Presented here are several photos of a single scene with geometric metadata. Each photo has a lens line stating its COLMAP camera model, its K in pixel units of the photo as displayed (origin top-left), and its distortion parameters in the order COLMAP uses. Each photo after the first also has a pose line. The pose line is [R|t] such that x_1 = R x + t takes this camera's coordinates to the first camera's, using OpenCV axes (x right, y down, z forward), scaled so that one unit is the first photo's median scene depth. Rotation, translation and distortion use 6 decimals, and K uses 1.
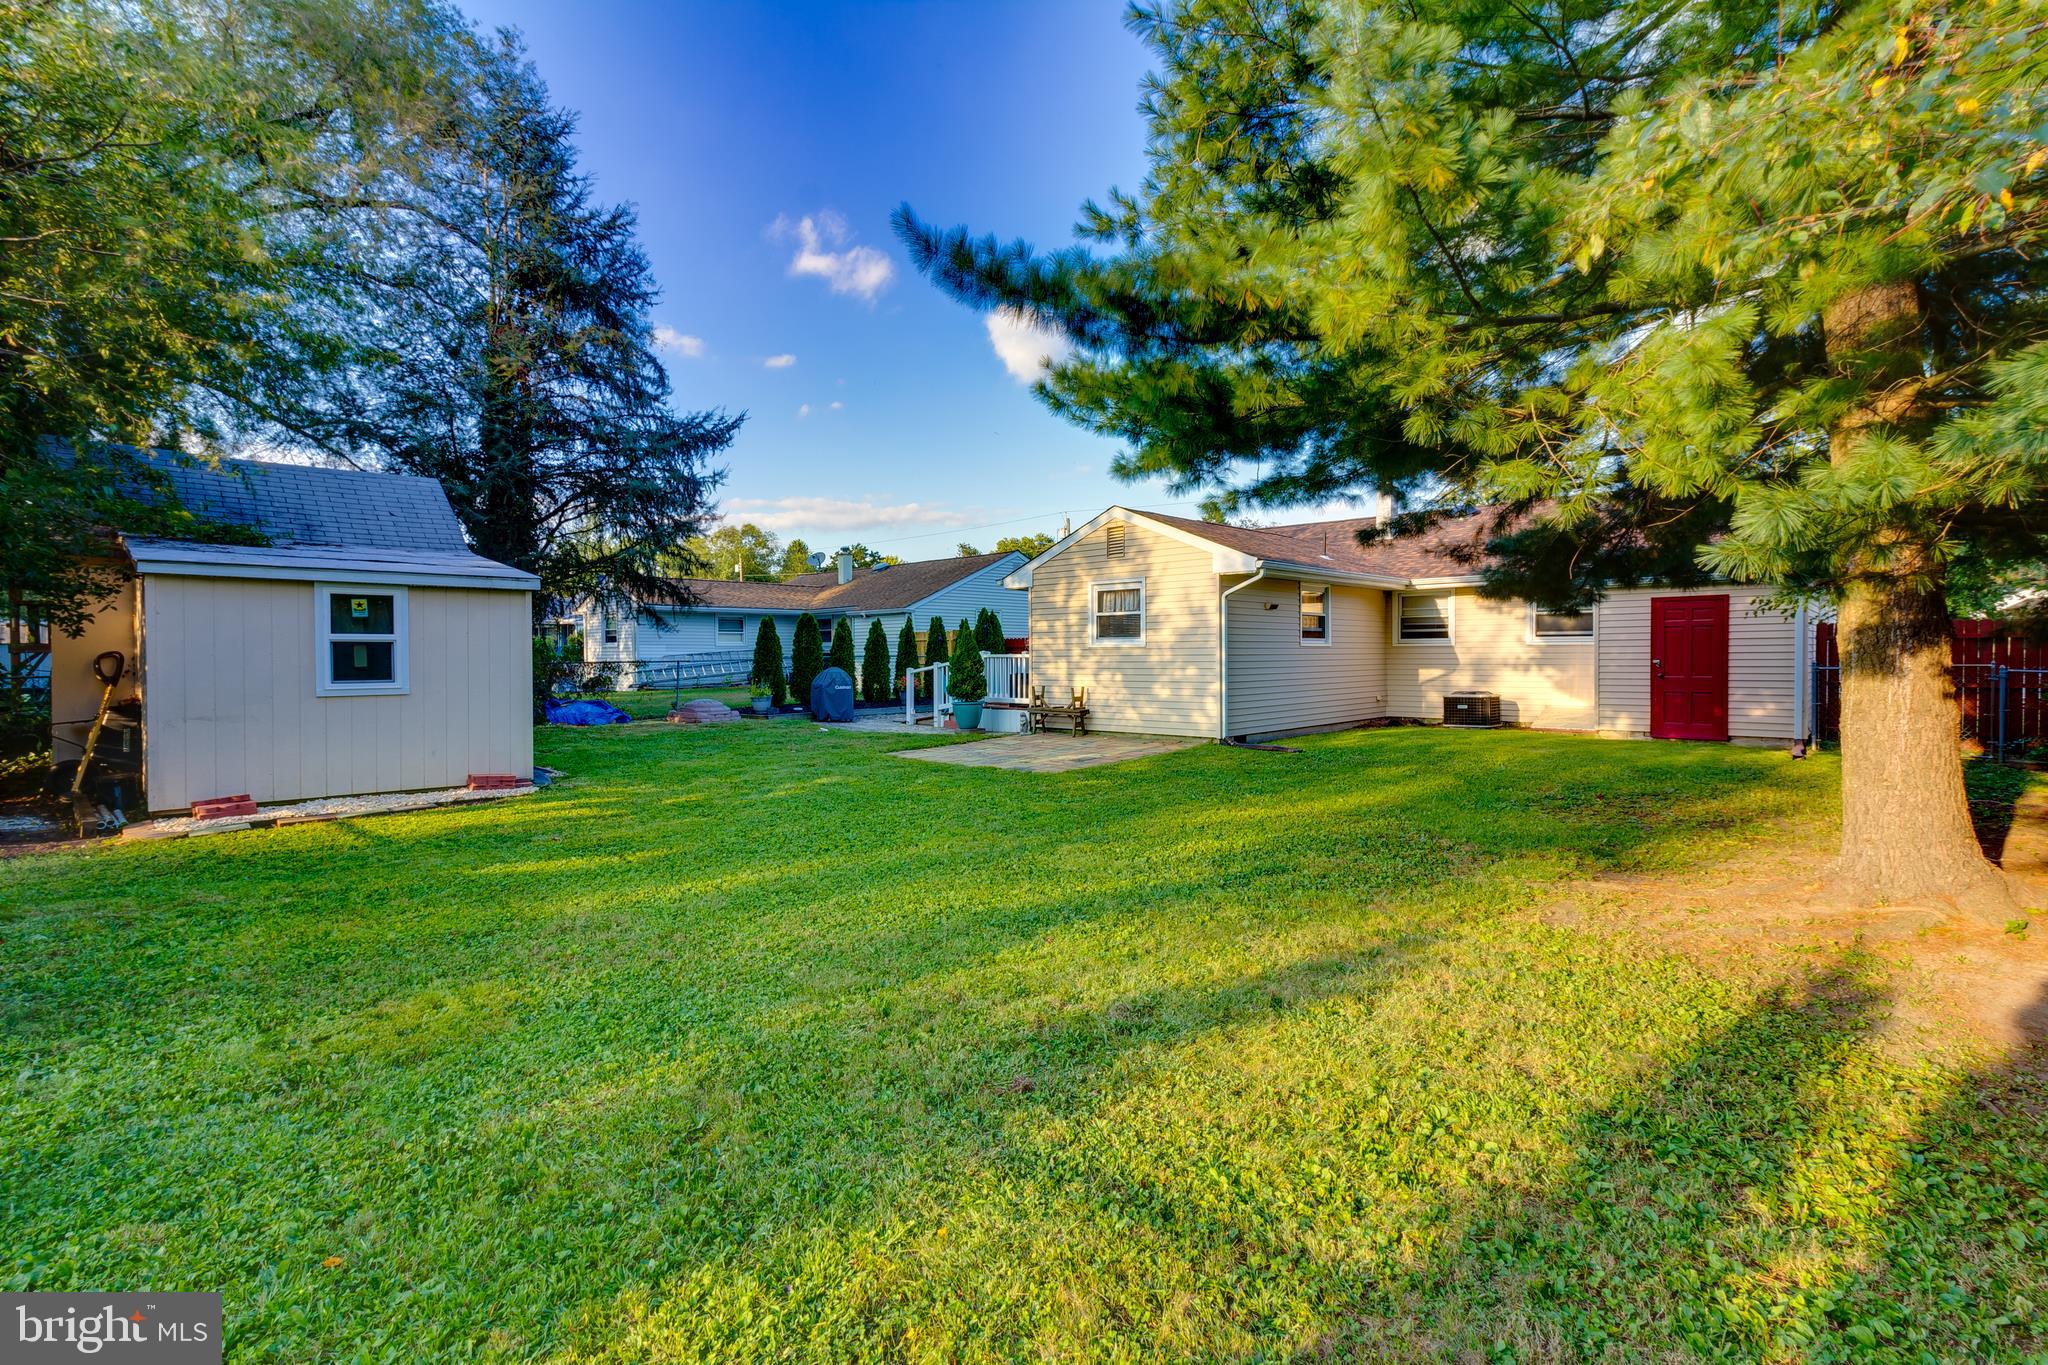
lens RADIAL K [[942.5, 0, 1020.5], [0, 942.5, 675.2], [0, 0, 1]] dist [0.002400, 0.001507]
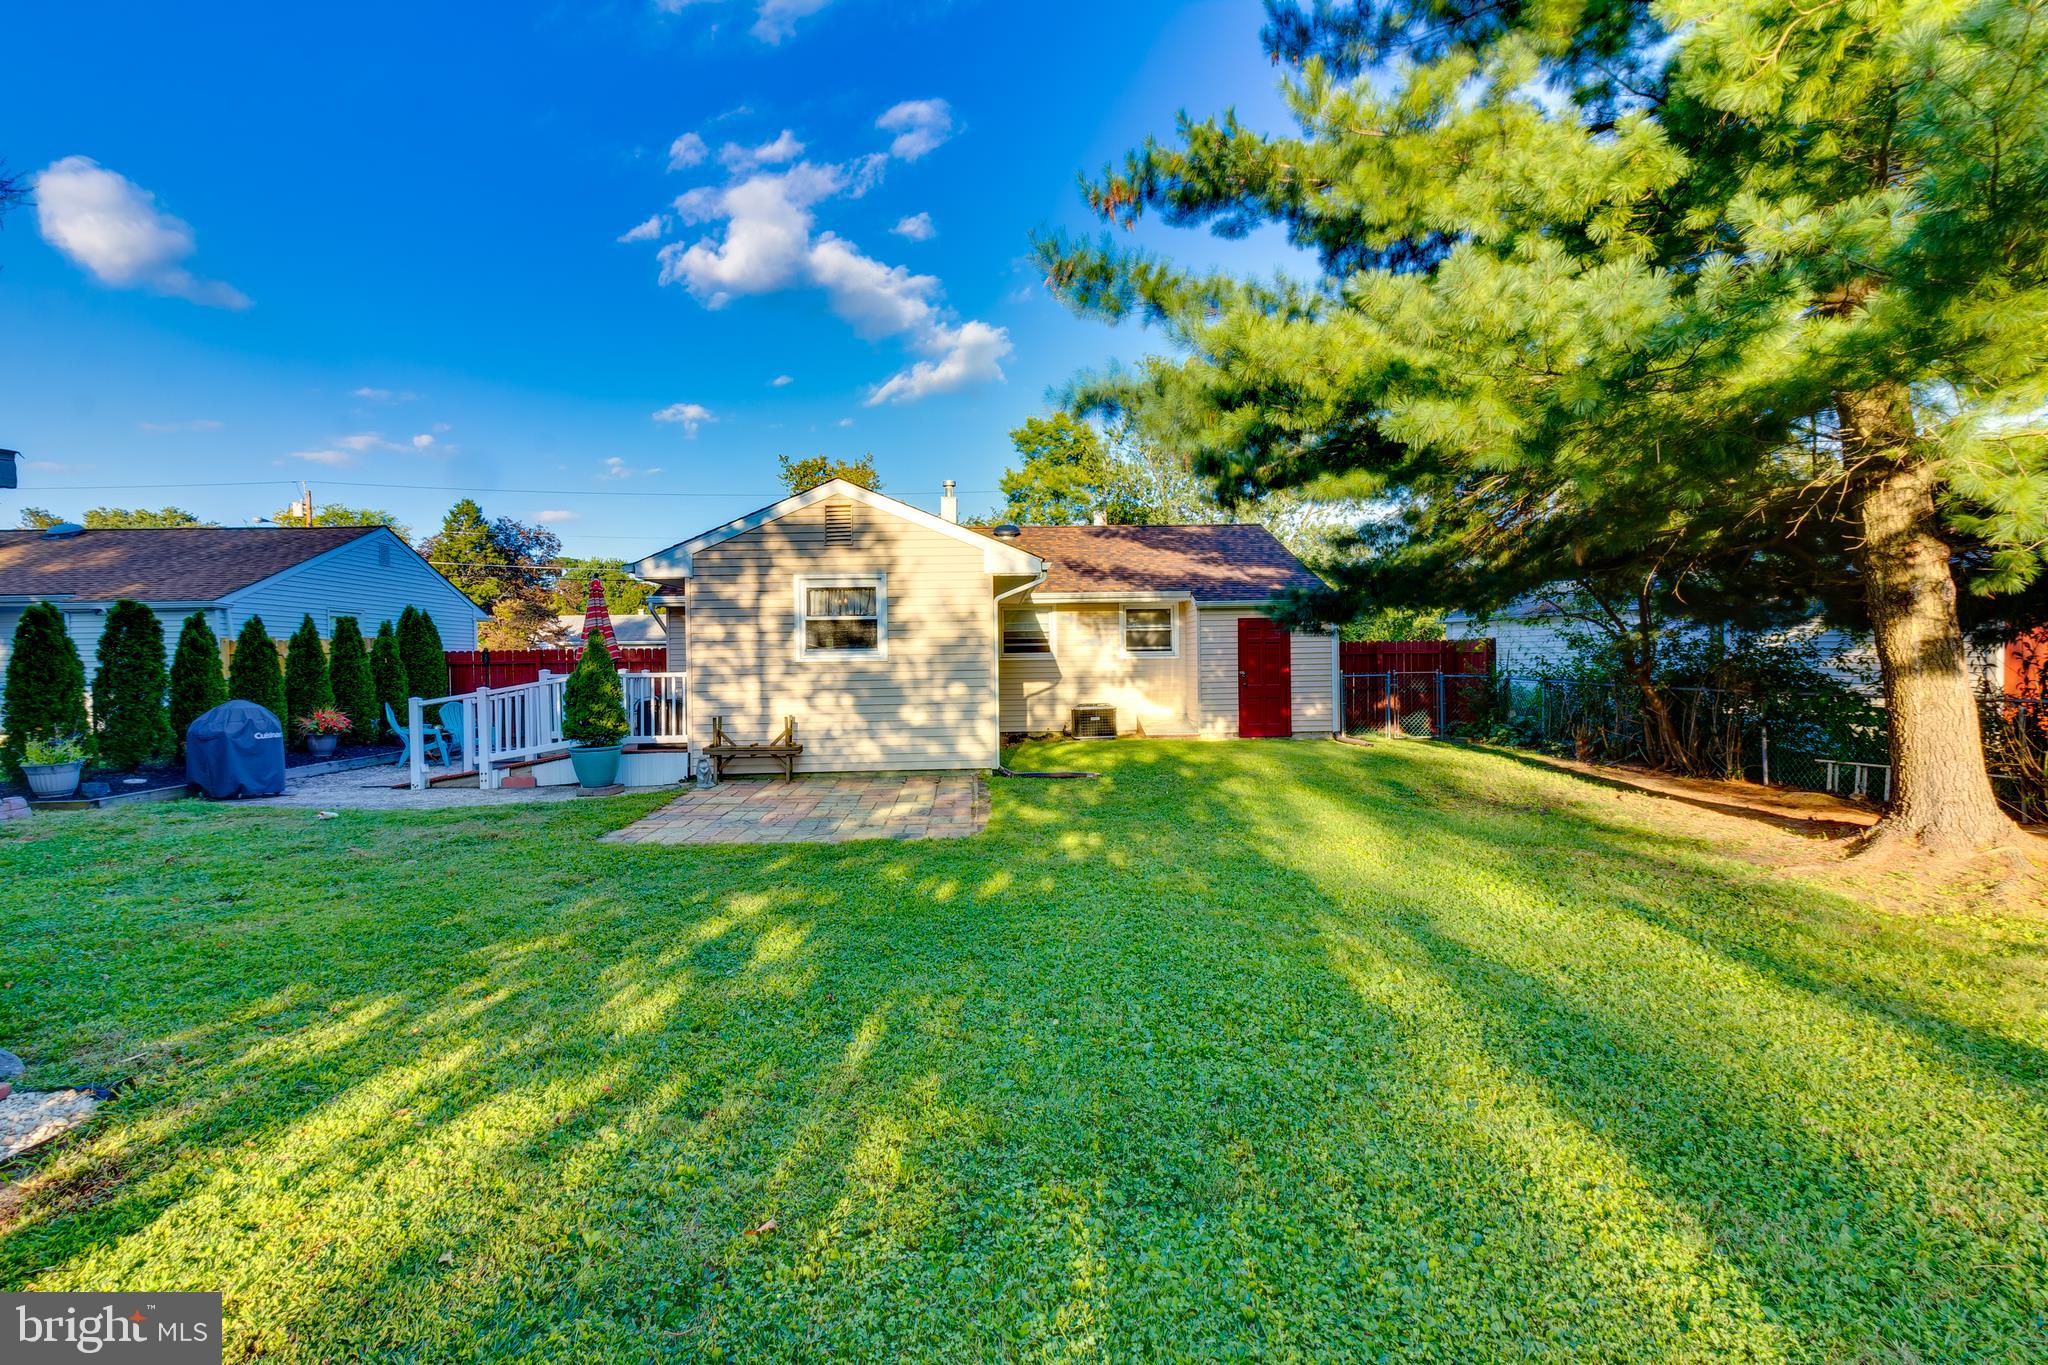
lens RADIAL K [[942.5, 0, 1024.0], [0, 942.5, 677.2], [0, 0, 1]] dist [0.002400, 0.001507]
pose [[0.709516, -0.014006, 0.704550, -0.325699], [0.025551, 0.999656, -0.005859, -0.008437], [-0.704226, 0.022159, 0.709630, 0.339982]]
